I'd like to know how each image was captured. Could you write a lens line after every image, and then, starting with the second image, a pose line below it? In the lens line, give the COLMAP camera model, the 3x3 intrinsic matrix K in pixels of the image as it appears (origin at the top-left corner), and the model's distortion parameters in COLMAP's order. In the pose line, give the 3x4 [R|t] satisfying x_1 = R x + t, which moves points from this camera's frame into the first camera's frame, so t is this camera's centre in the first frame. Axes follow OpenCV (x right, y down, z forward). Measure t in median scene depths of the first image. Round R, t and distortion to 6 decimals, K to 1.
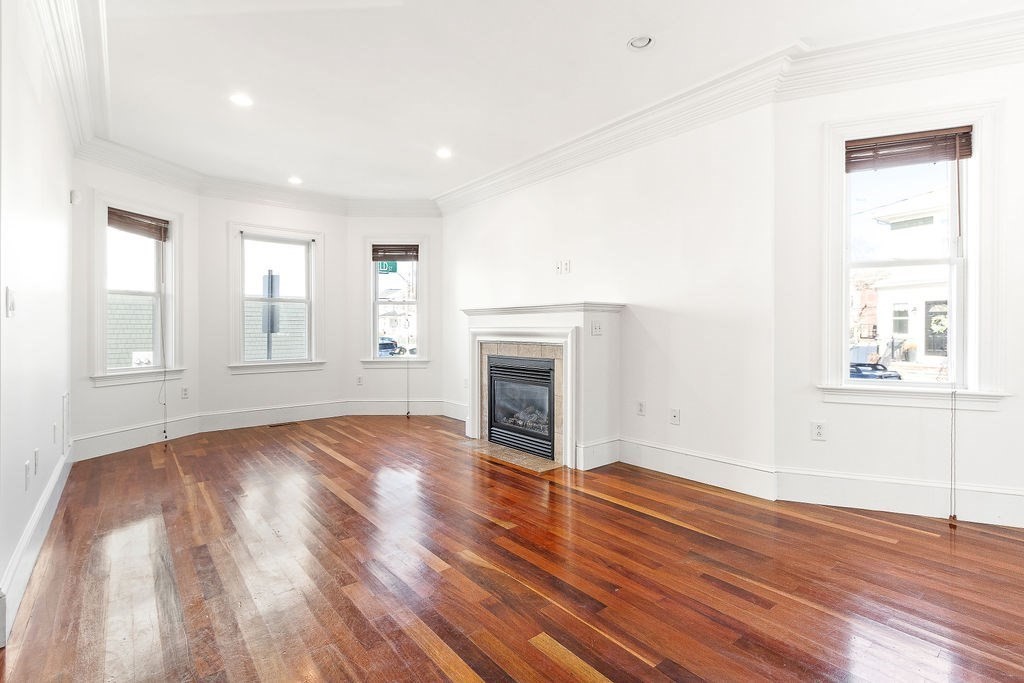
lens RADIAL K [[472.7, 0, 508.5], [0, 472.7, 332.7], [0, 0, 1]] dist [0.006973, -0.003436]
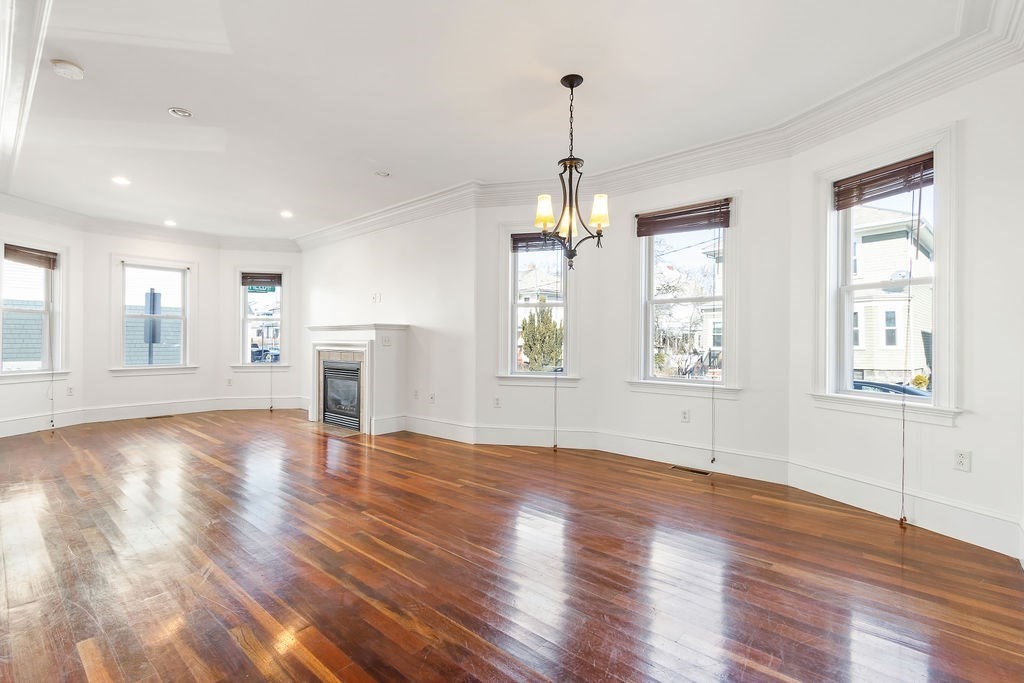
lens RADIAL K [[472.7, 0, 514.6], [0, 472.7, 342.6], [0, 0, 1]] dist [0.006973, -0.003436]
pose [[0.985785, 0.006089, 0.167902, 0.278007], [-0.005314, 0.999973, -0.005064, 0.000612], [-0.167928, 0.004100, 0.985791, -0.457576]]
